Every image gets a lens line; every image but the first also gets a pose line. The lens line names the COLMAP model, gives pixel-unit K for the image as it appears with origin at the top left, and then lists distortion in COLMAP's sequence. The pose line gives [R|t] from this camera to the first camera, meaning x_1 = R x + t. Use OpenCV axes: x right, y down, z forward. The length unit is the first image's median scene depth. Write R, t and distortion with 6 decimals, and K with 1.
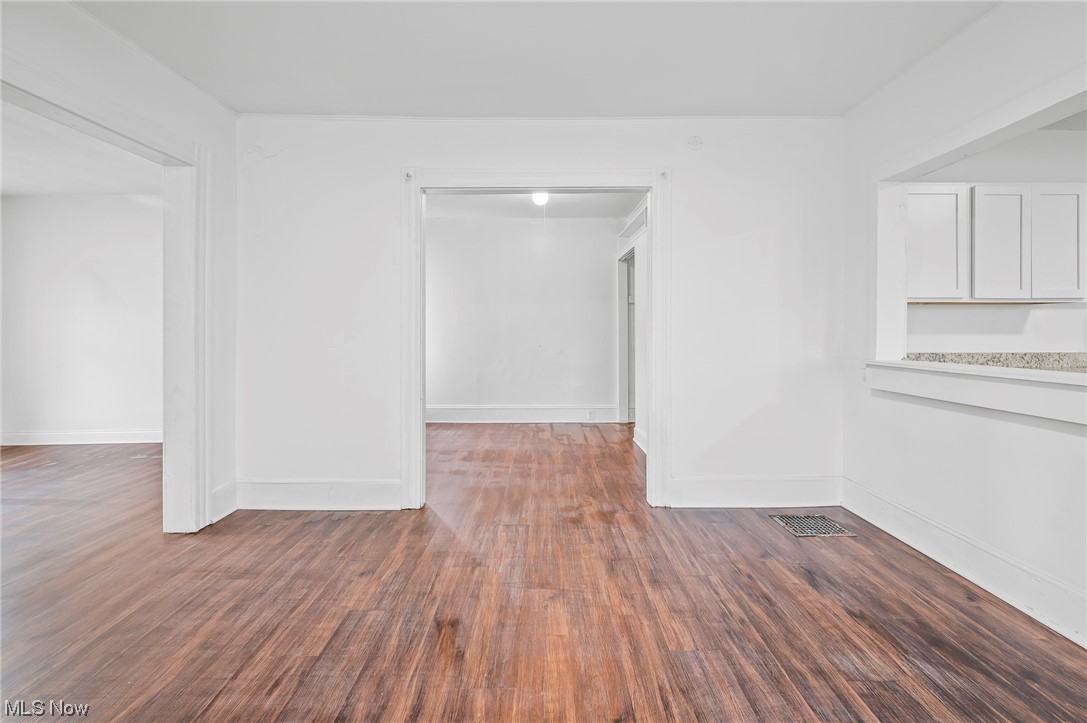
lens RADIAL K [[444.3, 0, 544.6], [0, 444.3, 324.1], [0, 0, 1]] dist [0.000178, 0.000011]
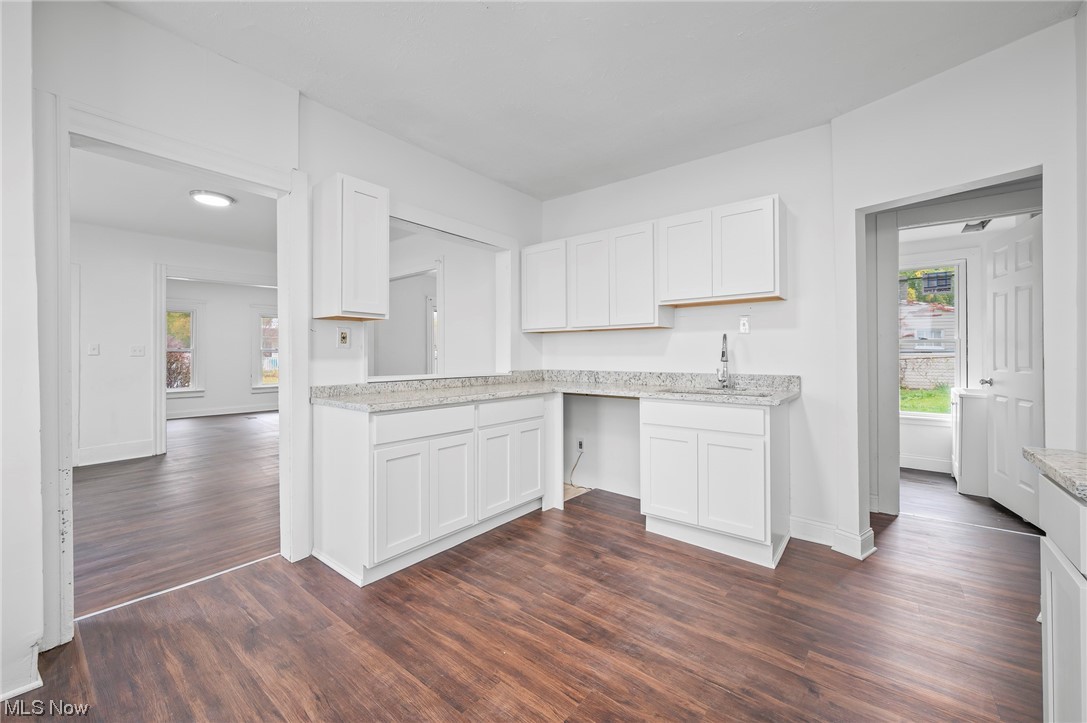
lens RADIAL K [[426.7, 0, 538.5], [0, 426.7, 353.8], [0, 0, 1]] dist [-0.000221, -0.000137]
pose [[0.772179, -0.001217, -0.635404, 1.817094], [0.009690, 0.999904, 0.009861, 0.005313], [0.635331, -0.013772, 0.772117, -0.022924]]
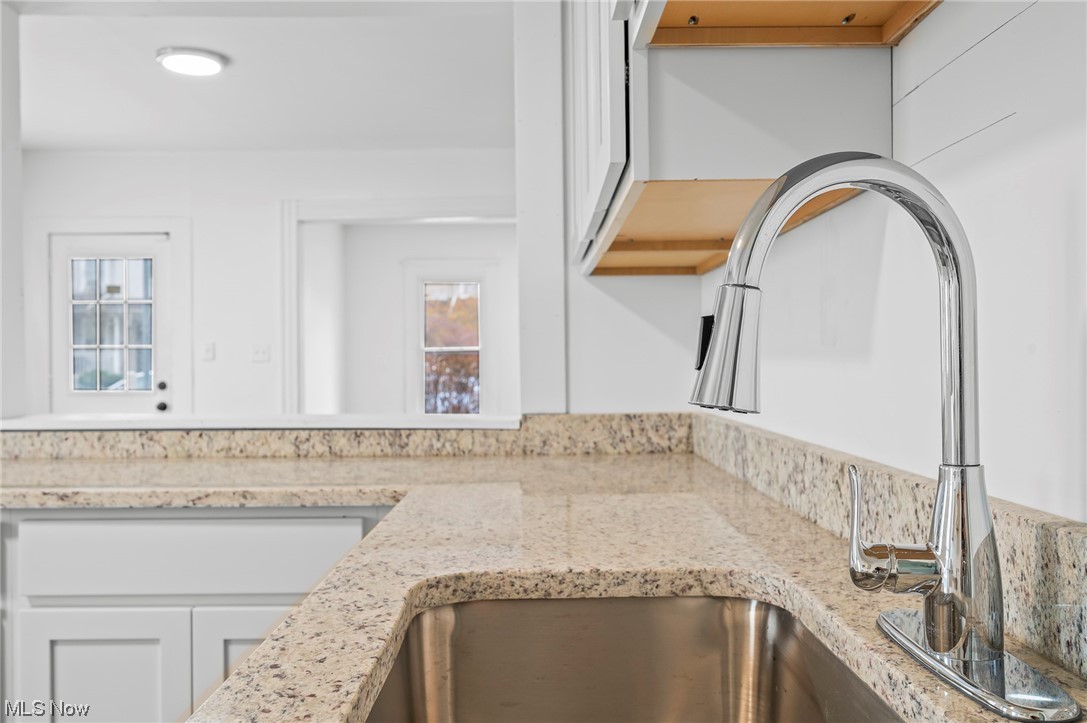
lens RADIAL K [[964.0, 0, 541.0], [0, 964.0, 359.1], [0, 0, 1]] dist [-0.010668, -0.000644]
pose [[0.001953, -0.000335, -0.999998, 1.759195], [0.021811, 0.999762, -0.000292, 0.024740], [0.999760, -0.021810, 0.001960, 1.045713]]
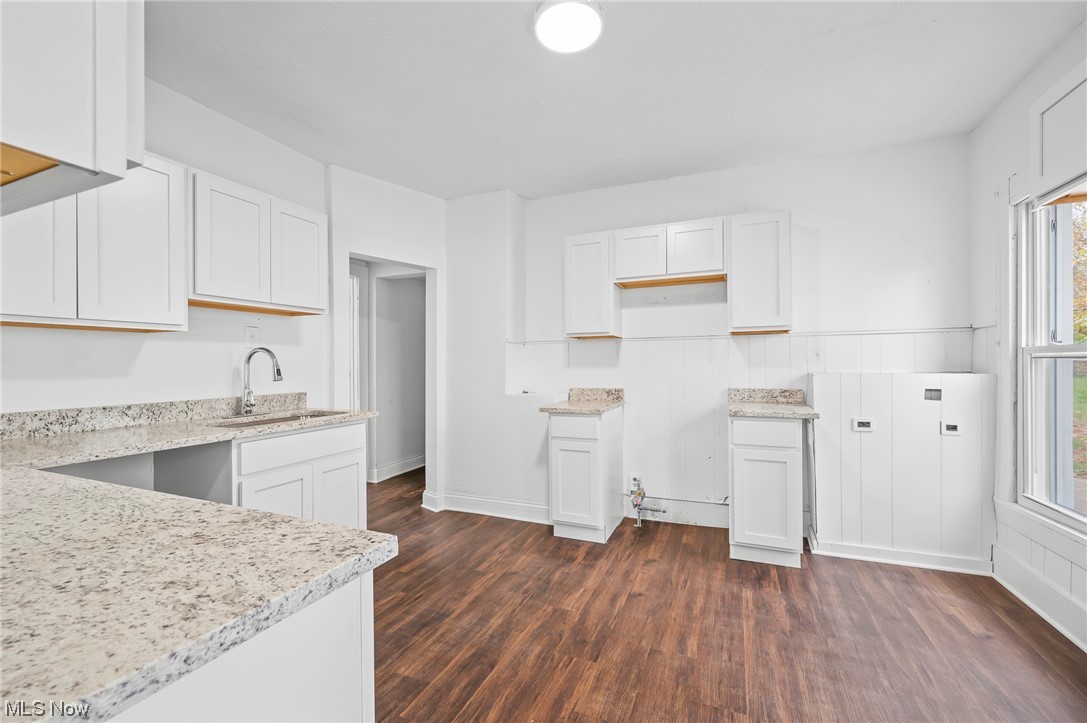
lens RADIAL K [[444.8, 0, 547.1], [0, 444.8, 363.8], [0, 0, 1]] dist [-0.000354, 0.000108]
pose [[0.400508, -0.002332, 0.916290, 0.860195], [-0.001792, 0.999993, 0.003328, -0.000749], [-0.916291, -0.002975, 0.400501, 0.187503]]
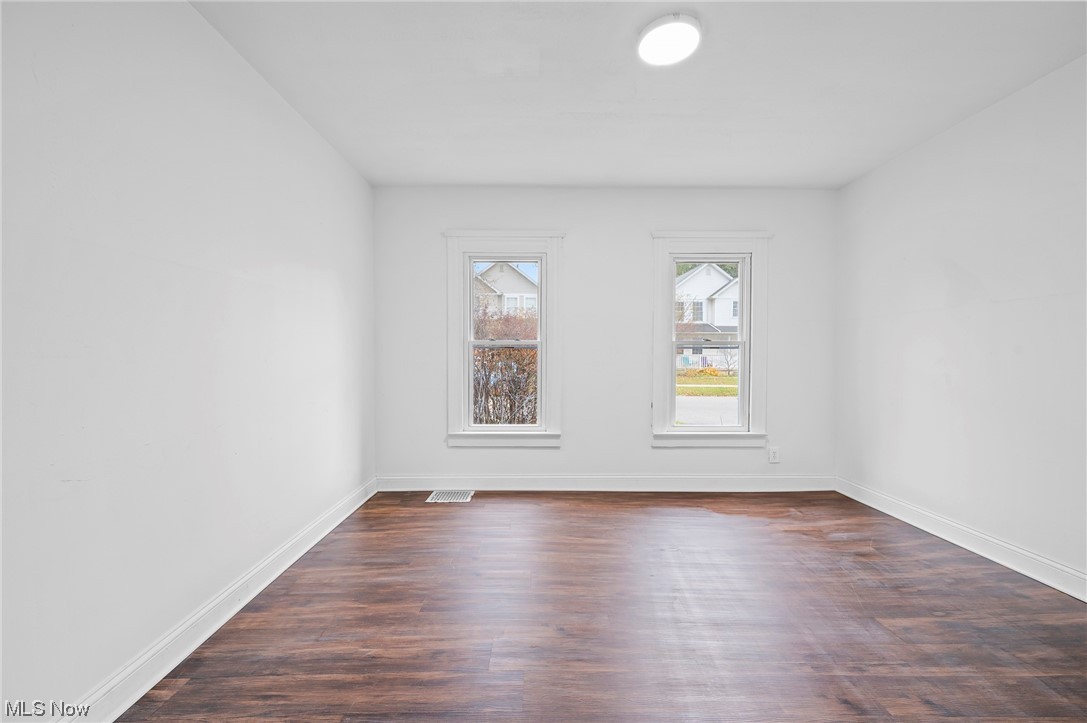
lens RADIAL K [[431.0, 0, 541.1], [0, 431.0, 356.3], [0, 0, 1]] dist [-0.000533, -0.000111]
pose [[0.006165, 0.012682, -0.999901, -0.771102], [0.013807, 0.999823, 0.012766, 0.007632], [0.999886, -0.013885, 0.005989, 0.798667]]
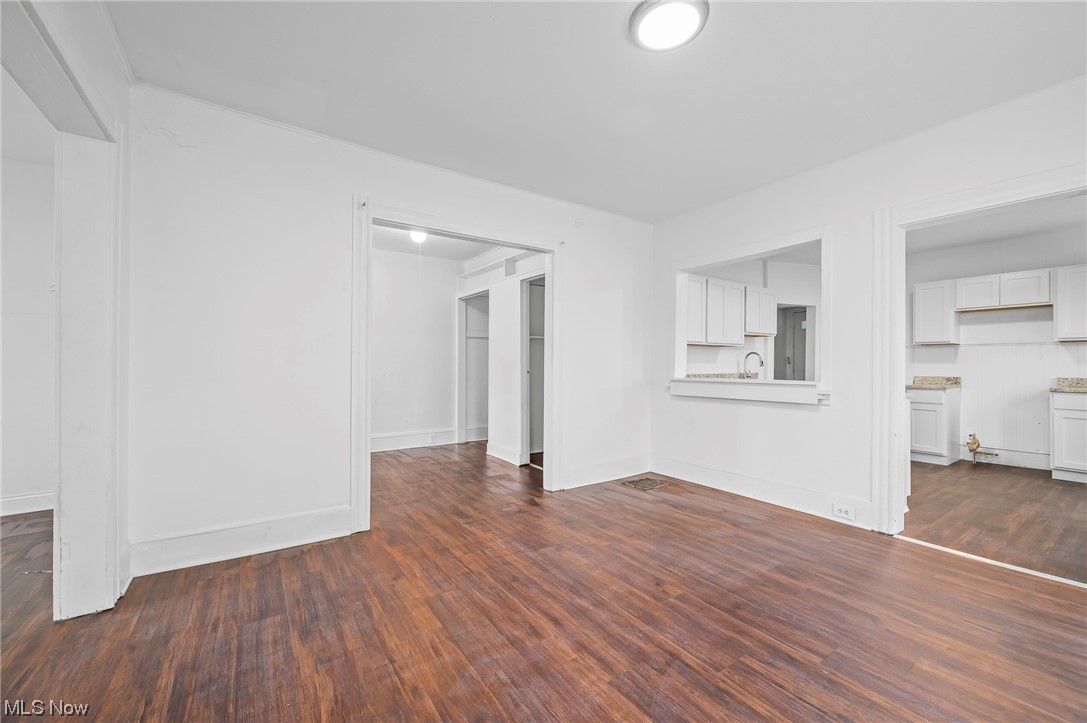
lens RADIAL K [[431.1, 0, 546.7], [0, 431.1, 362.3], [0, 0, 1]] dist [-0.000424, 0.000072]
pose [[0.825488, 0.006293, 0.564385, -0.574321], [-0.009951, 0.999945, 0.003405, 0.021810], [-0.564332, -0.008427, 0.825505, -0.060532]]
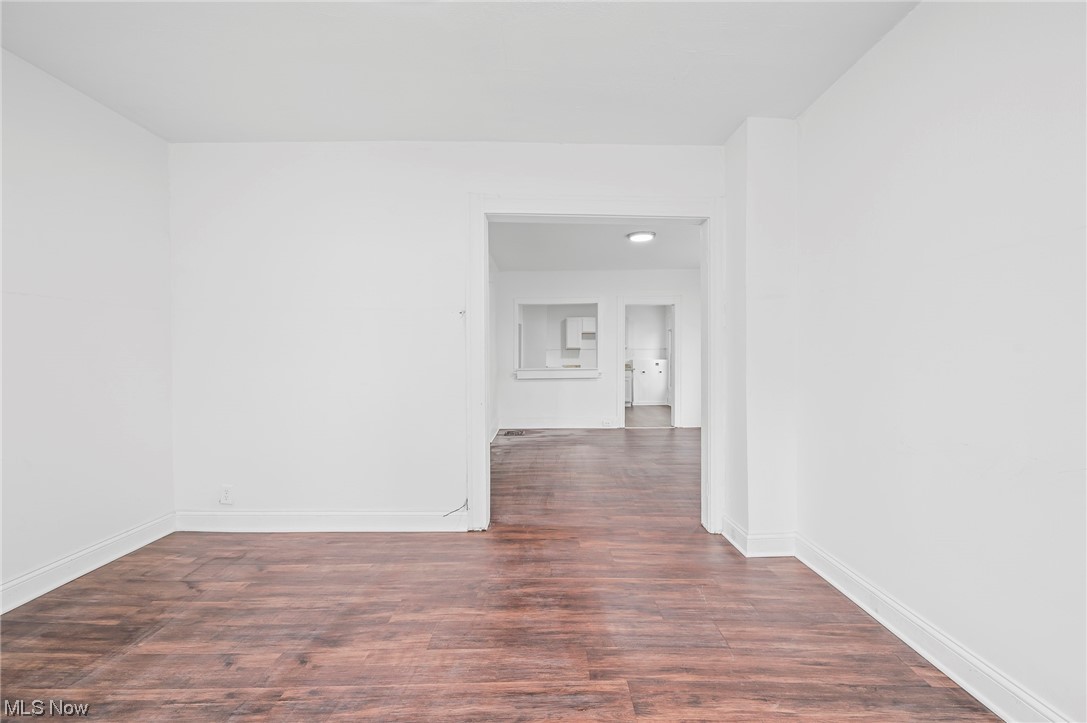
lens RADIAL K [[431.0, 0, 541.1], [0, 431.0, 356.3], [0, 0, 1]] dist [-0.000533, -0.000111]
pose [[0.013466, 0.003160, 0.999904, -1.956723], [-0.010254, 0.999943, -0.003022, 0.015121], [-0.999857, -0.010213, 0.013498, 0.835831]]
